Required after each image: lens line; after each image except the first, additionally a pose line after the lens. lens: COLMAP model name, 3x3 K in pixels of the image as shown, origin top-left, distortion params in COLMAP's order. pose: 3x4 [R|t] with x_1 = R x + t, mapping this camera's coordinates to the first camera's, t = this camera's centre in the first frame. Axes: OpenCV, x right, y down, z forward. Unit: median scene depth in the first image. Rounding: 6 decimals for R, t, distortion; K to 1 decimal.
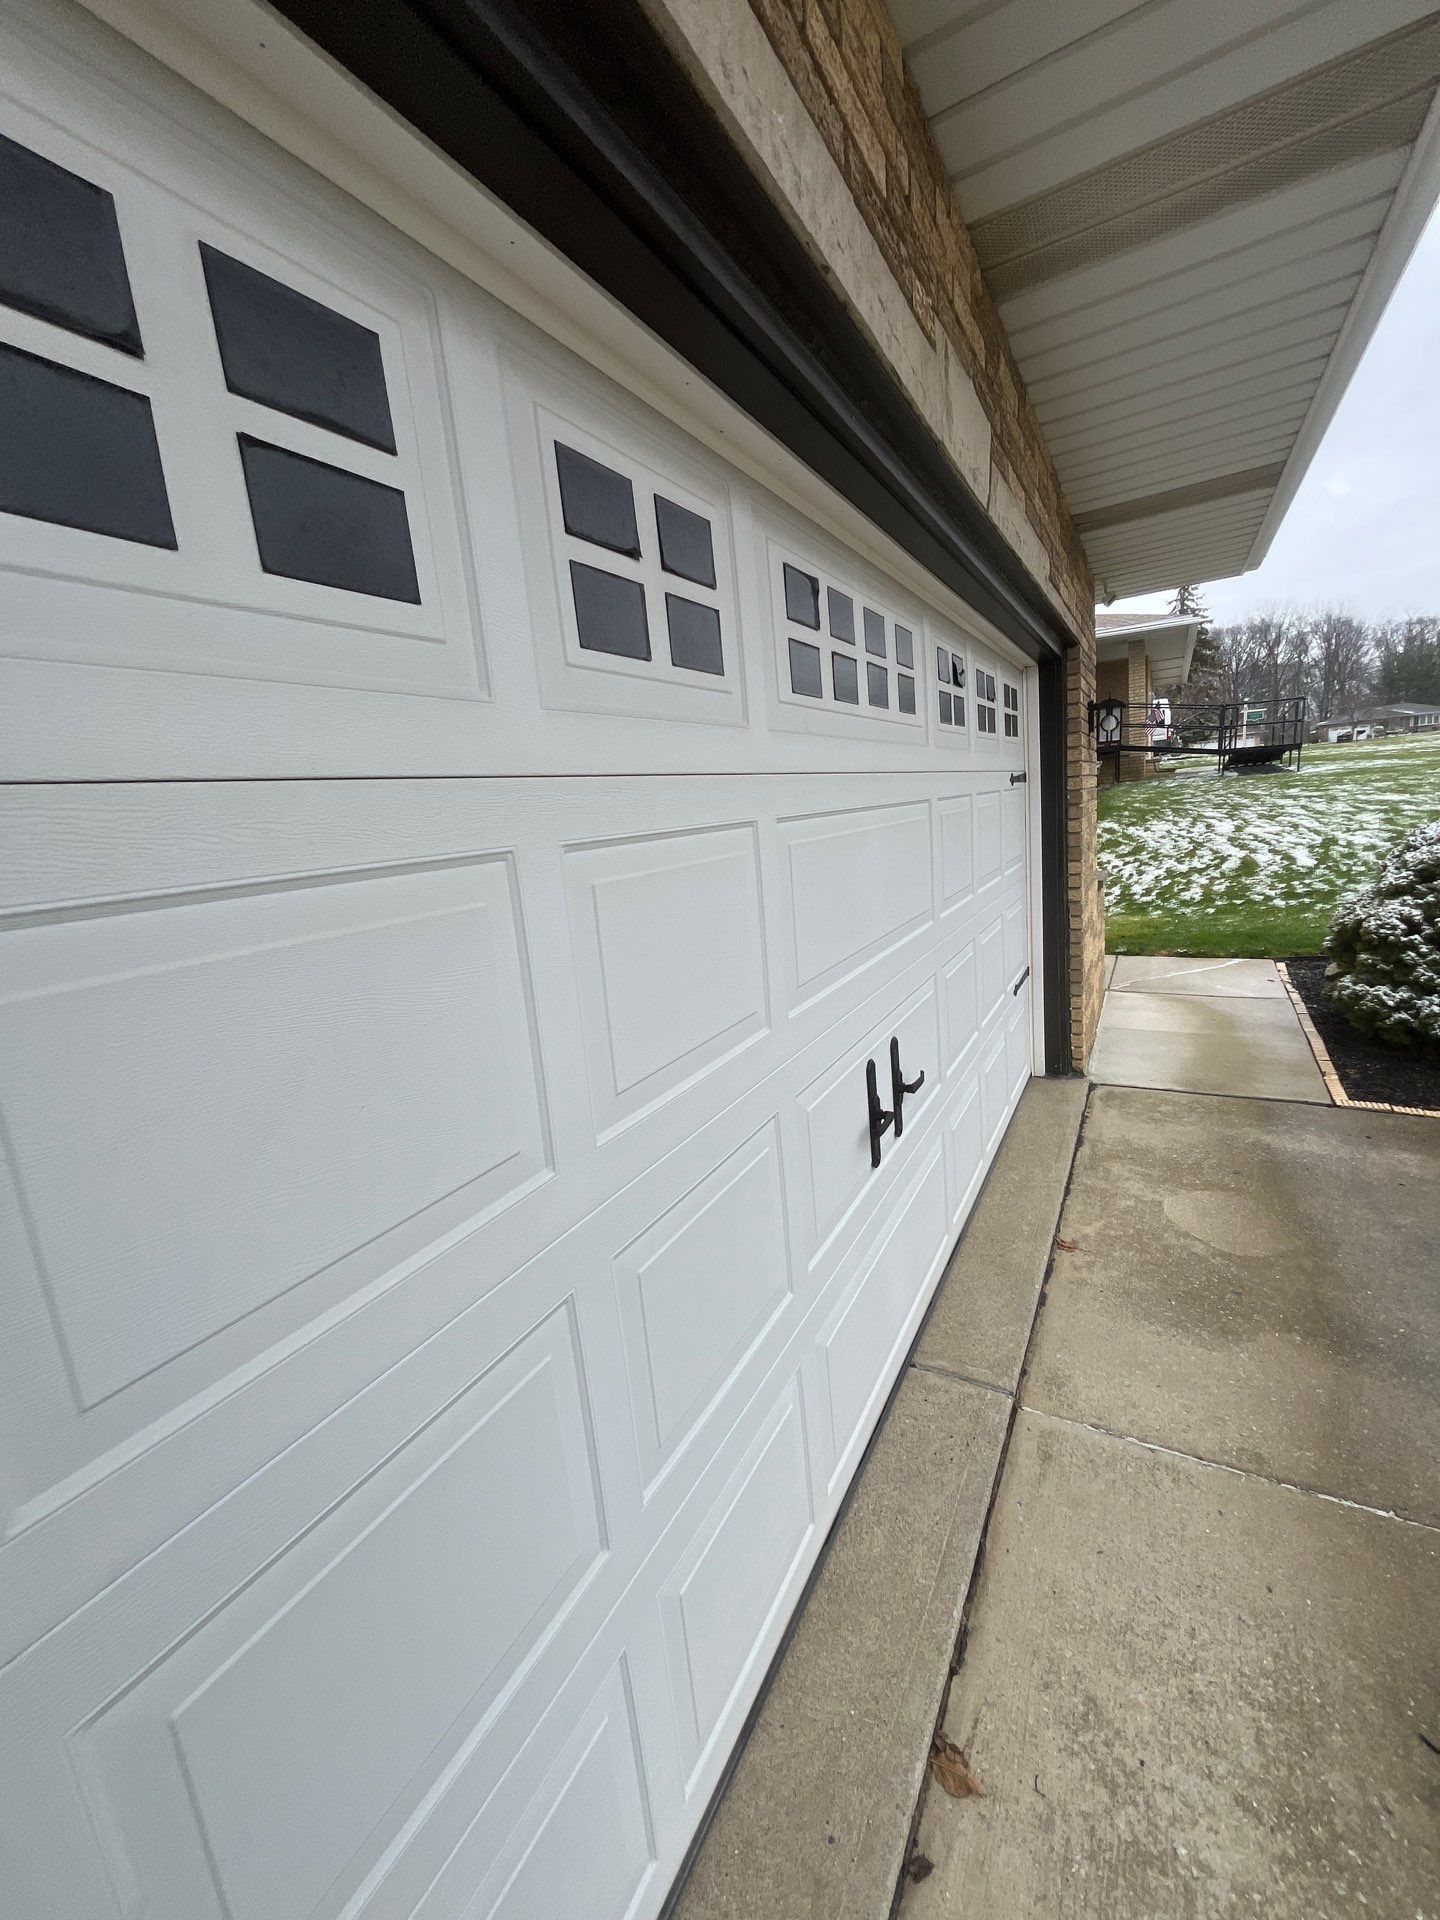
lens RADIAL K [[762.6, 0, 720.0], [0, 762.6, 960.0], [0, 0, 1]] dist [-0.000611, -0.000924]
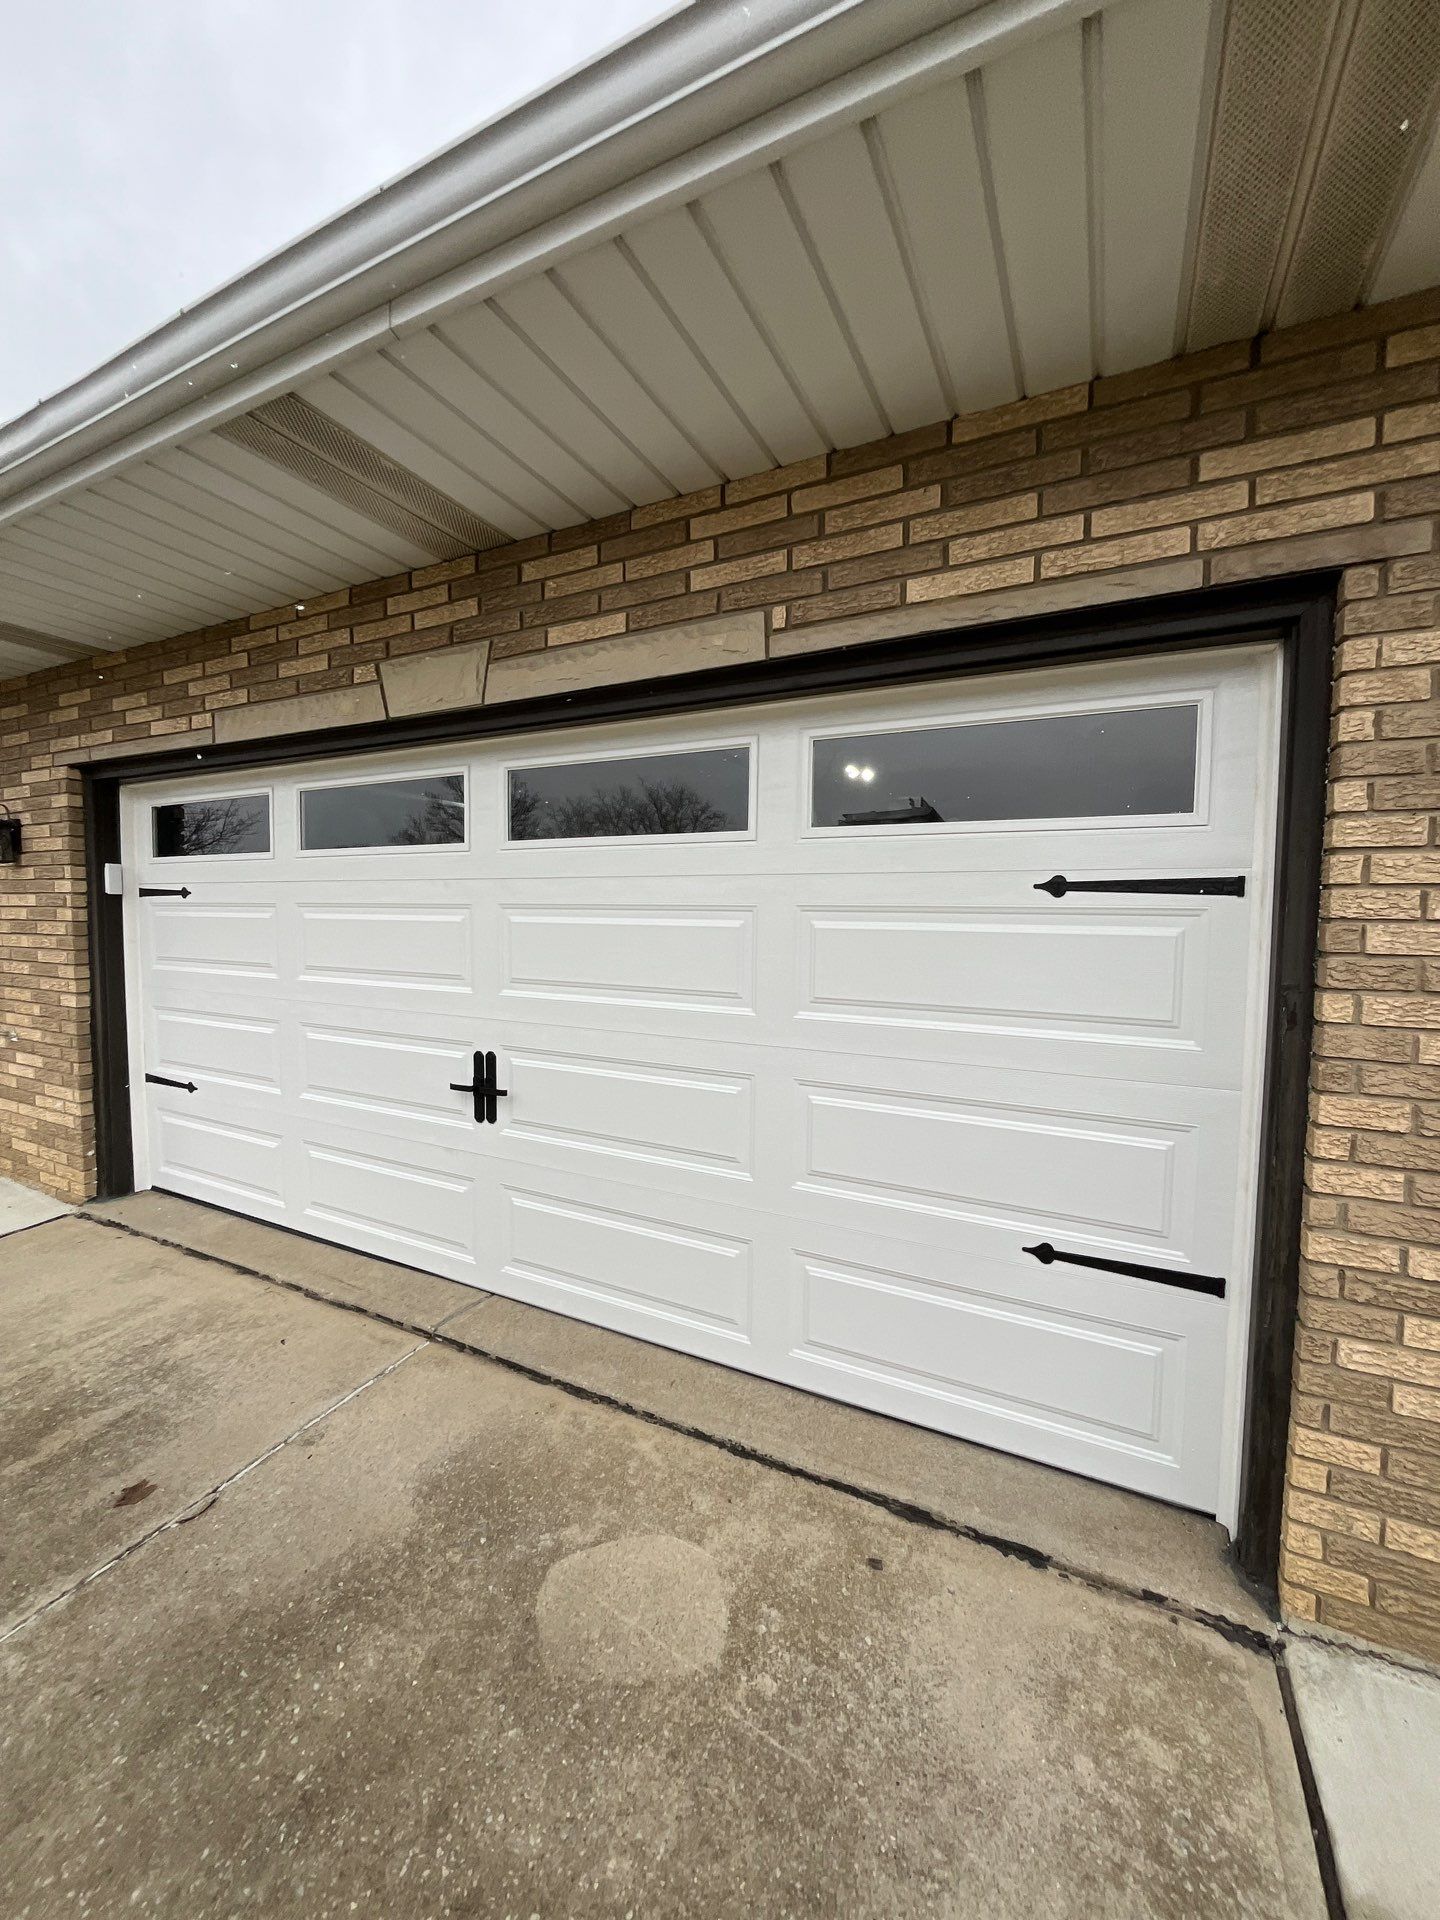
lens RADIAL K [[762.6, 0, 720.0], [0, 762.6, 960.0], [0, 0, 1]] dist [-0.000611, -0.000924]
pose [[0.045854, 0.152825, -0.987189, 1.188163], [-0.202409, 0.969151, 0.140631, -0.265673], [0.978227, 0.193367, 0.075373, 0.910314]]
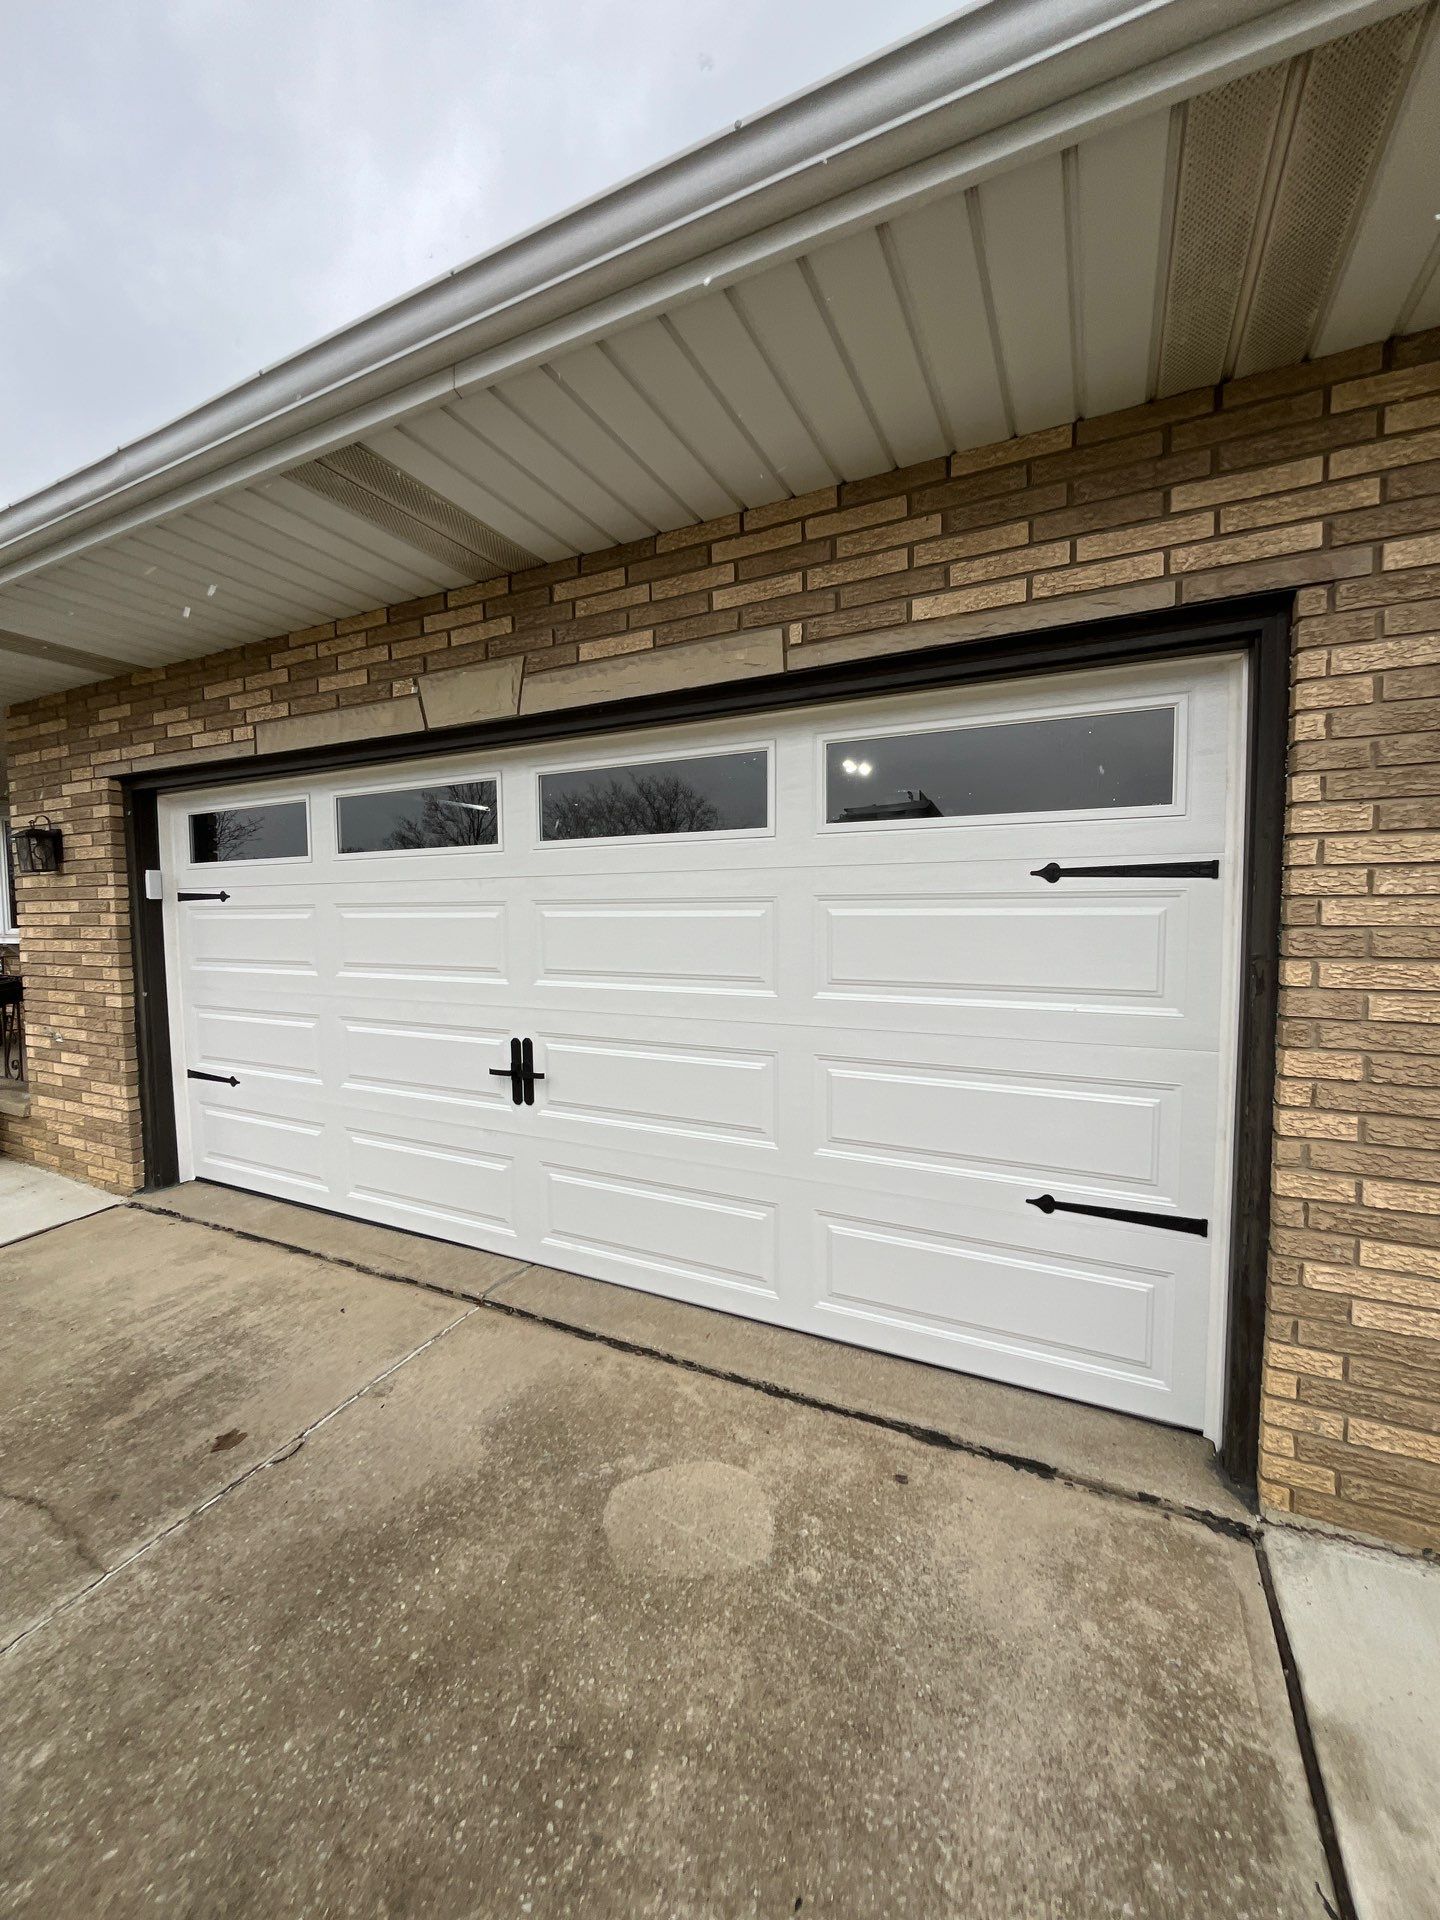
lens RADIAL K [[762.6, 0, 720.0], [0, 762.6, 960.0], [0, 0, 1]] dist [-0.000611, -0.000924]
pose [[0.055553, 0.158428, -0.985807, 1.262671], [-0.183073, 0.972209, 0.145926, -0.260453], [0.981528, 0.172368, 0.083013, 0.871518]]
